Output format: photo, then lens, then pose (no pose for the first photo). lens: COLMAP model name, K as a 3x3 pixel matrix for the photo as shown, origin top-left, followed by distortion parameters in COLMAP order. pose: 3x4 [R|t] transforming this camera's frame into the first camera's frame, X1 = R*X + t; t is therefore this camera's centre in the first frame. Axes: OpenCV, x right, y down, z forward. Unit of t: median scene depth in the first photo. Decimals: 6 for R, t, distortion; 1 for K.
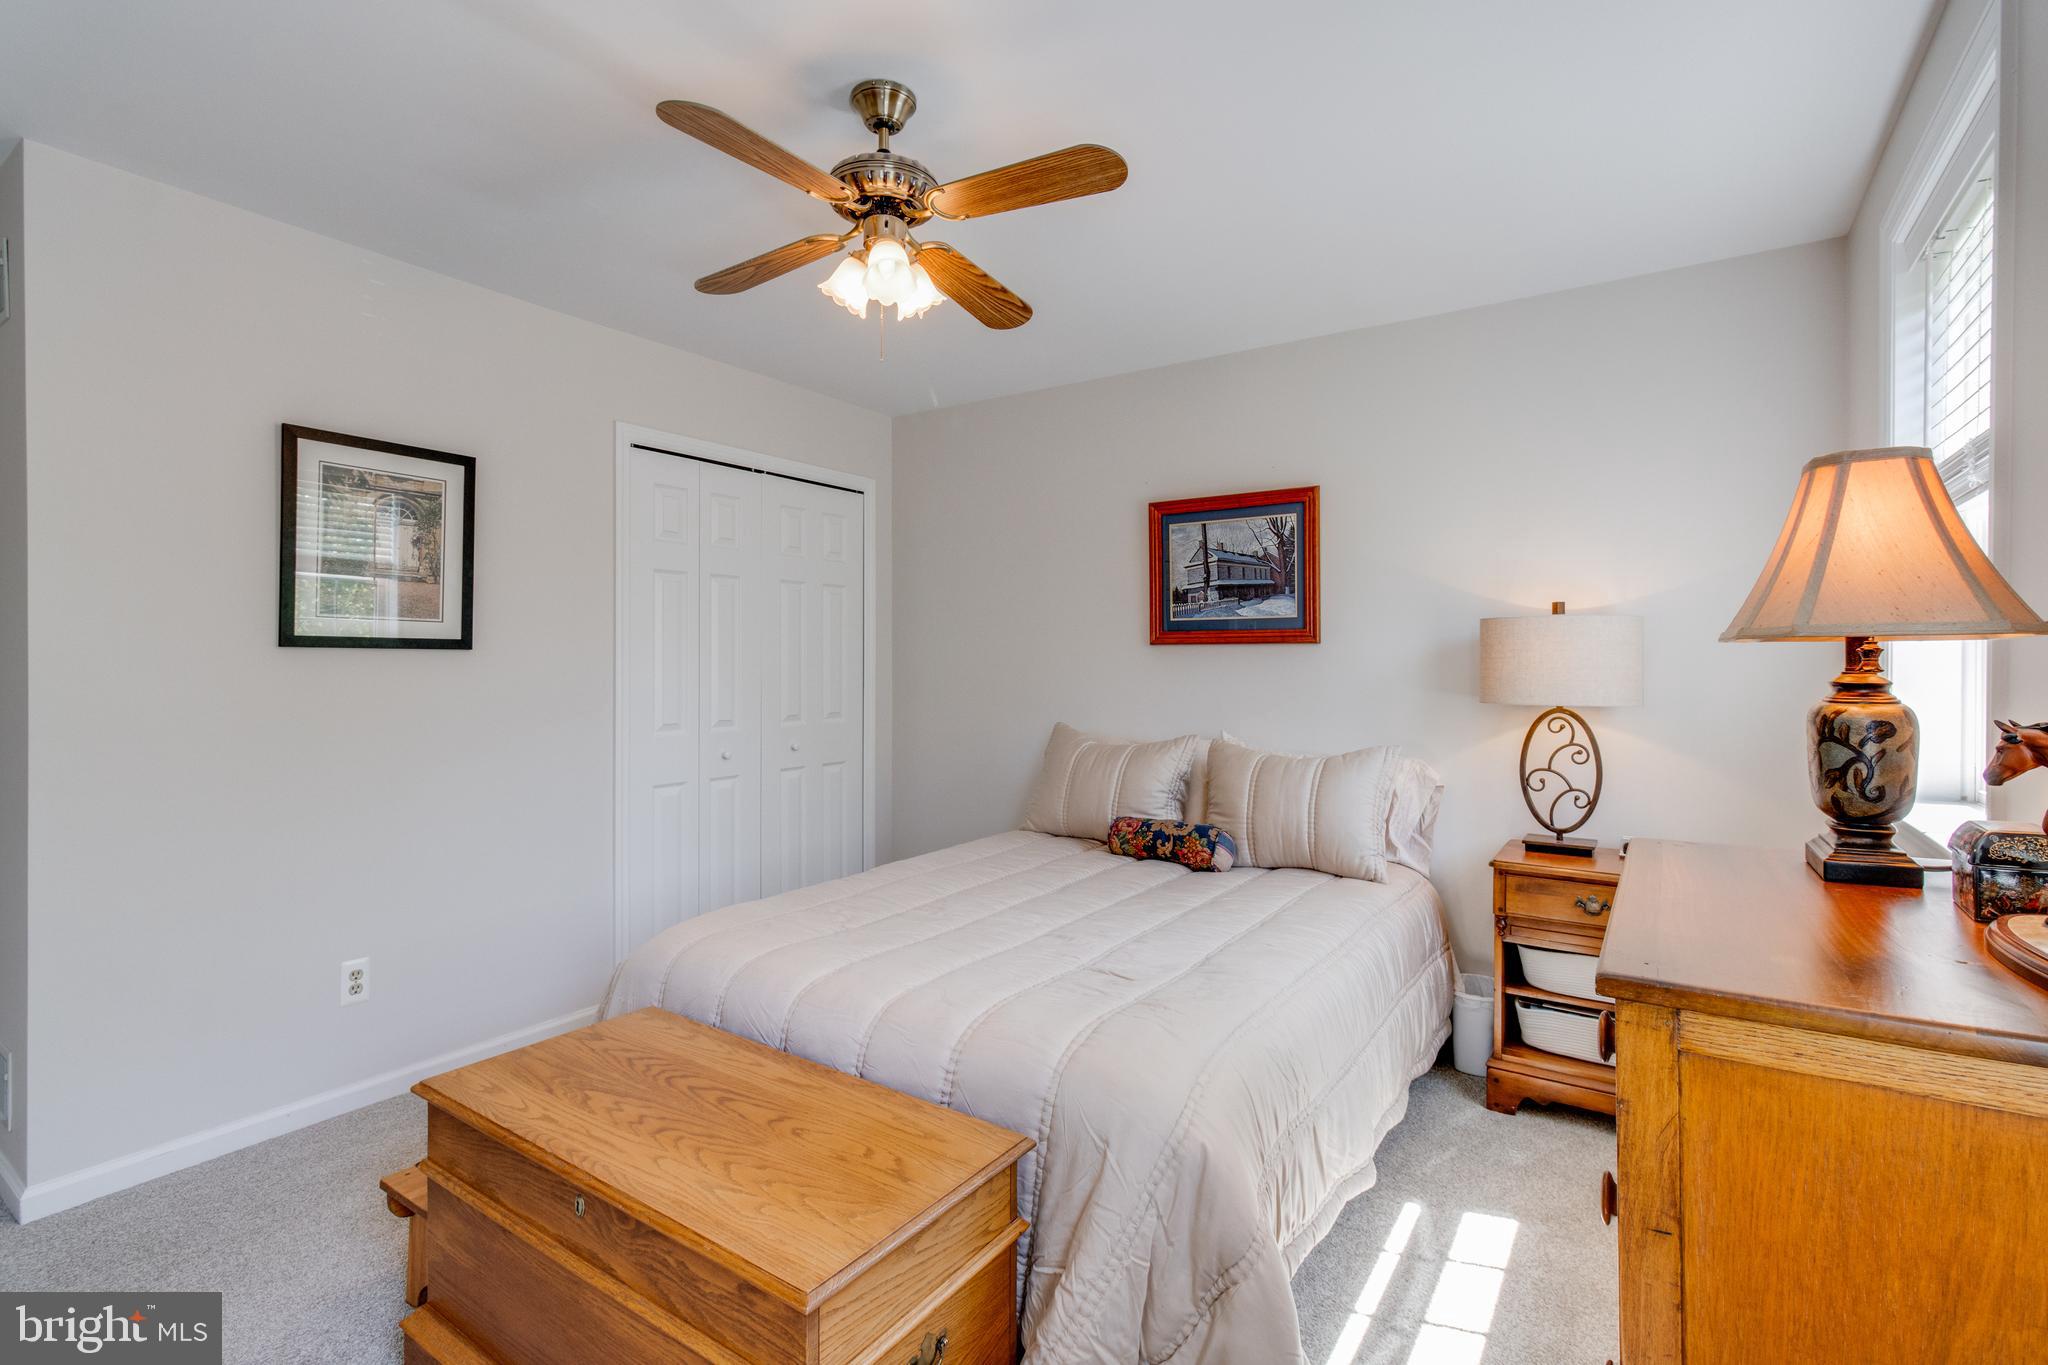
lens RADIAL K [[931.1, 0, 1031.4], [0, 931.1, 672.7], [0, 0, 1]] dist [-0.022561, -0.000768]
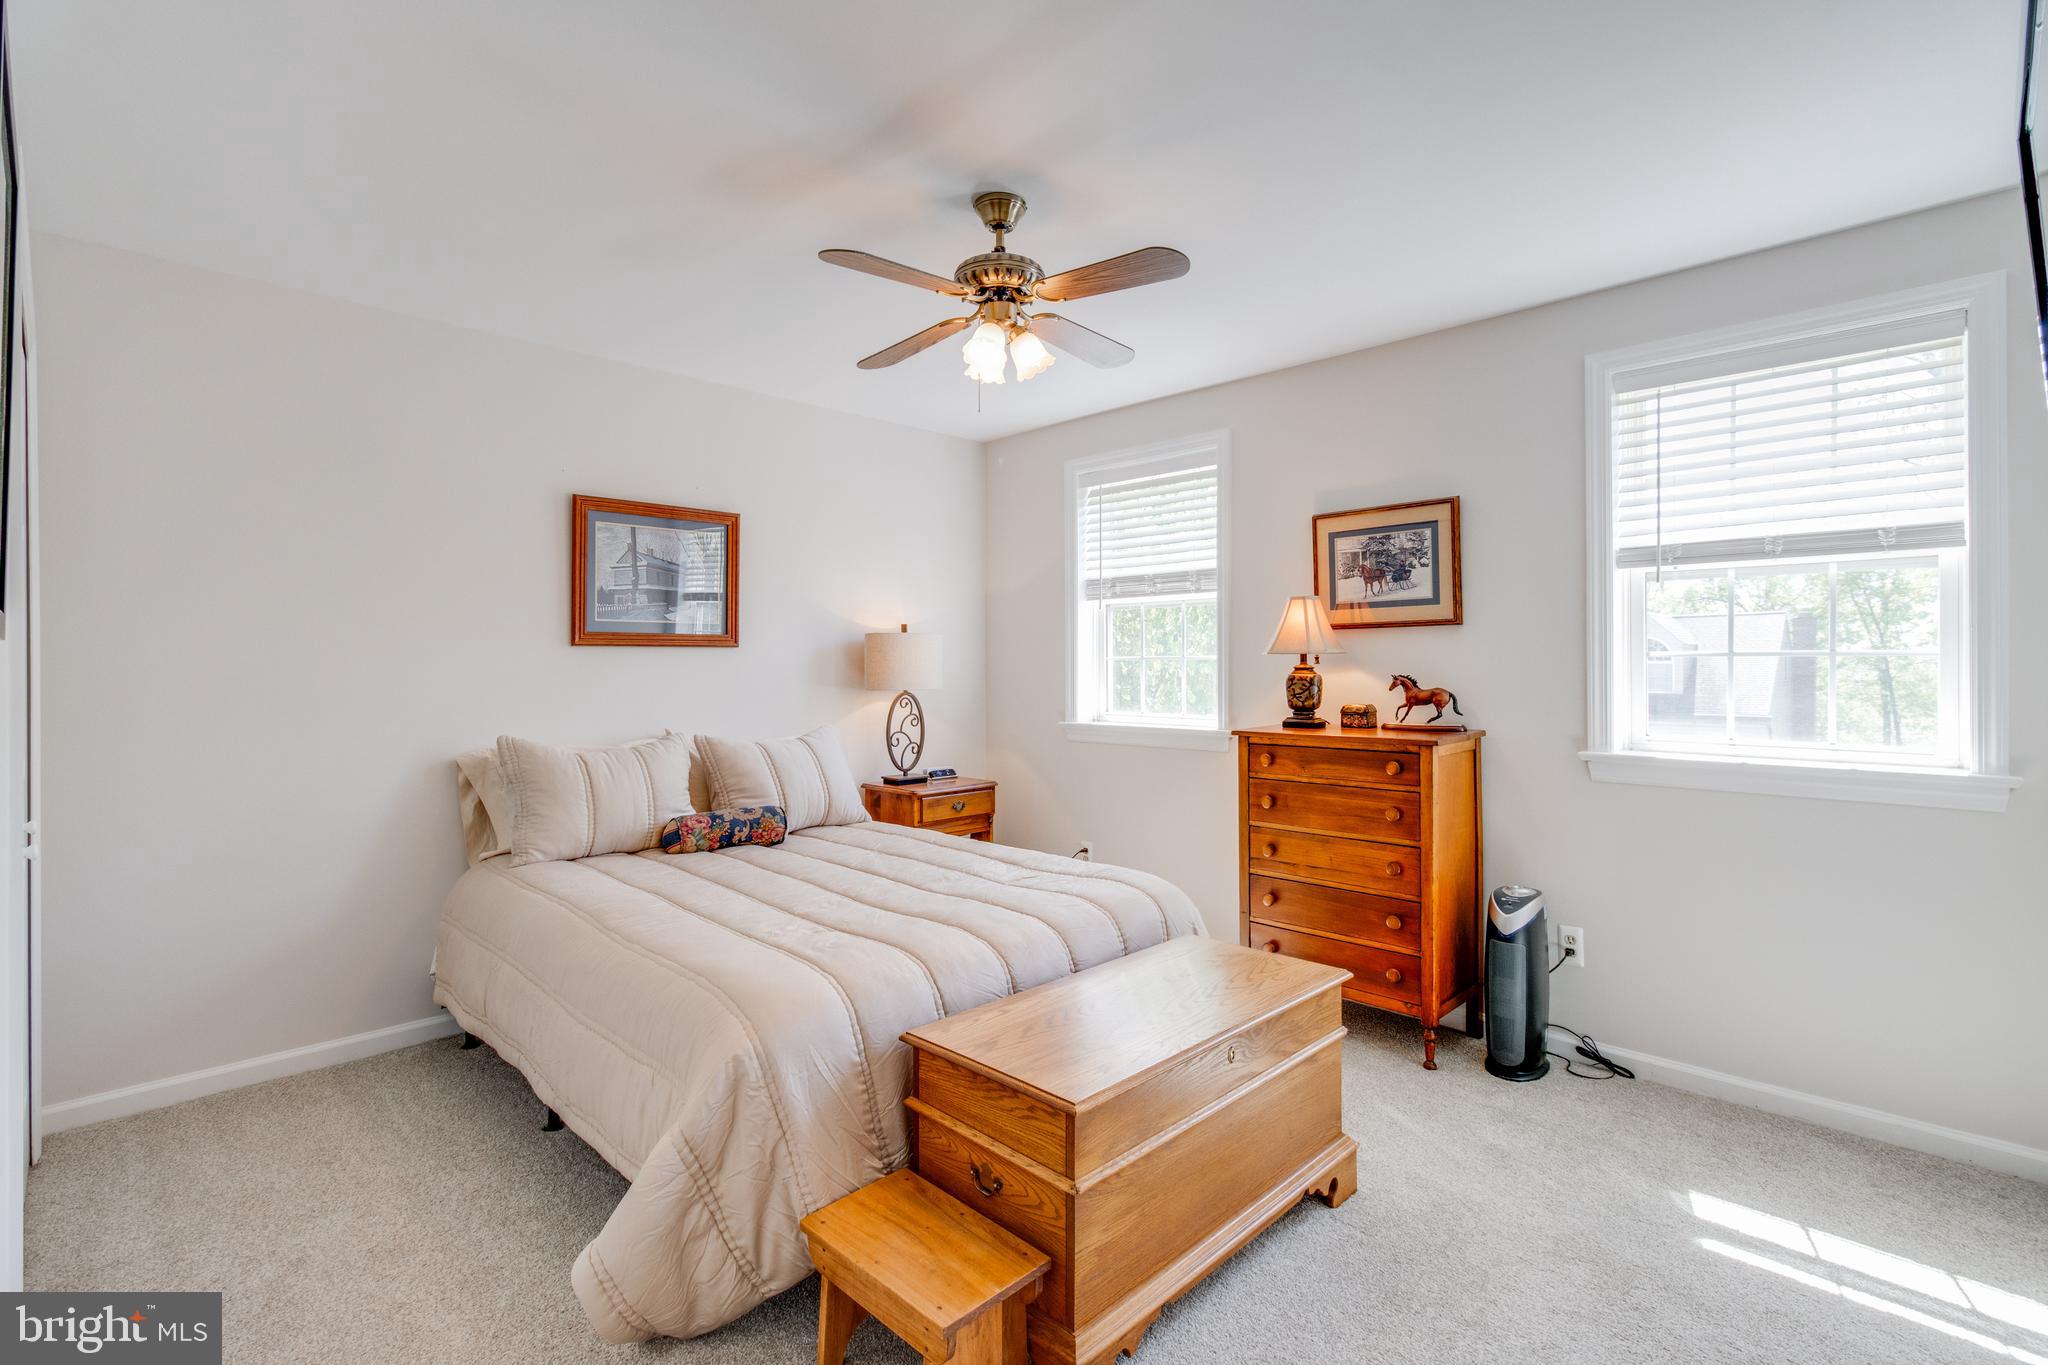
lens RADIAL K [[931.1, 0, 1028.7], [0, 931.1, 670.8], [0, 0, 1]] dist [-0.022561, -0.000768]
pose [[0.157873, -0.007648, 0.987430, -0.919455], [0.015154, 0.999871, 0.005321, -0.003069], [-0.987343, 0.014124, 0.157968, 0.514464]]
